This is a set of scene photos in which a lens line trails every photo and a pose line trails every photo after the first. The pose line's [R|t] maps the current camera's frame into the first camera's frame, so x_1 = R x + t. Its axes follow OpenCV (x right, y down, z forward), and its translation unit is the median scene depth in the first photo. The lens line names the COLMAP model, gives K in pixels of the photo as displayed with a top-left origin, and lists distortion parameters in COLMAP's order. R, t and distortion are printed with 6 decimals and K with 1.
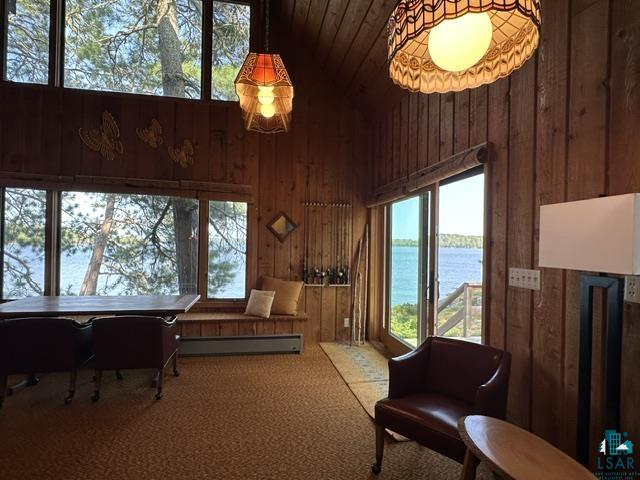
lens RADIAL K [[343.1, 0, 320.0], [0, 343.1, 240.0], [0, 0, 1]] dist [-0.004378, 0.000107]
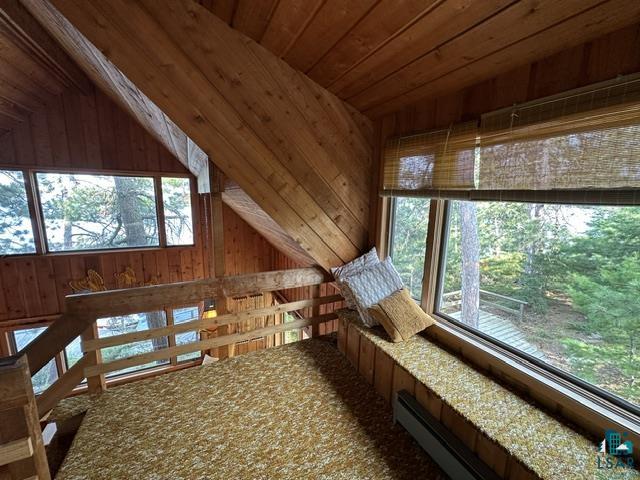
lens RADIAL K [[257.5, 0, 320.0], [0, 257.5, 240.0], [0, 0, 1]] dist [-0.001270, 0.000718]
pose [[0.962530, -0.045639, 0.267306, 0.033219], [-0.004270, 0.983062, 0.183222, -0.662018], [-0.271141, -0.177498, 0.946032, -0.273540]]
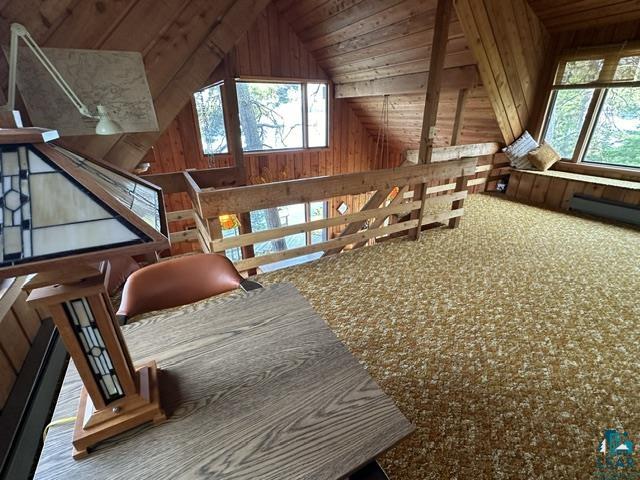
lens RADIAL K [[295.8, 0, 320.0], [0, 295.8, 240.0], [0, 0, 1]] dist [-0.001367, 0.000814]
pose [[0.946999, -0.153086, 0.282415, -0.793119], [0.022934, 0.909123, 0.415896, -0.625089], [-0.320418, -0.387376, 0.864449, -0.573623]]
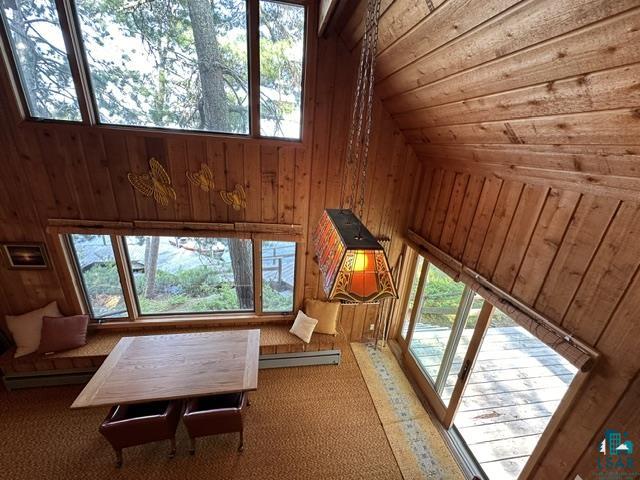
lens RADIAL K [[257.5, 0, 320.0], [0, 257.5, 240.0], [0, 0, 1]] dist [-0.001270, 0.000718]
pose [[0.998316, 0.058002, 0.000332, -0.143218], [-0.054210, 0.930979, 0.361025, -0.418372], [0.020631, -0.360435, 0.932556, 0.251404]]
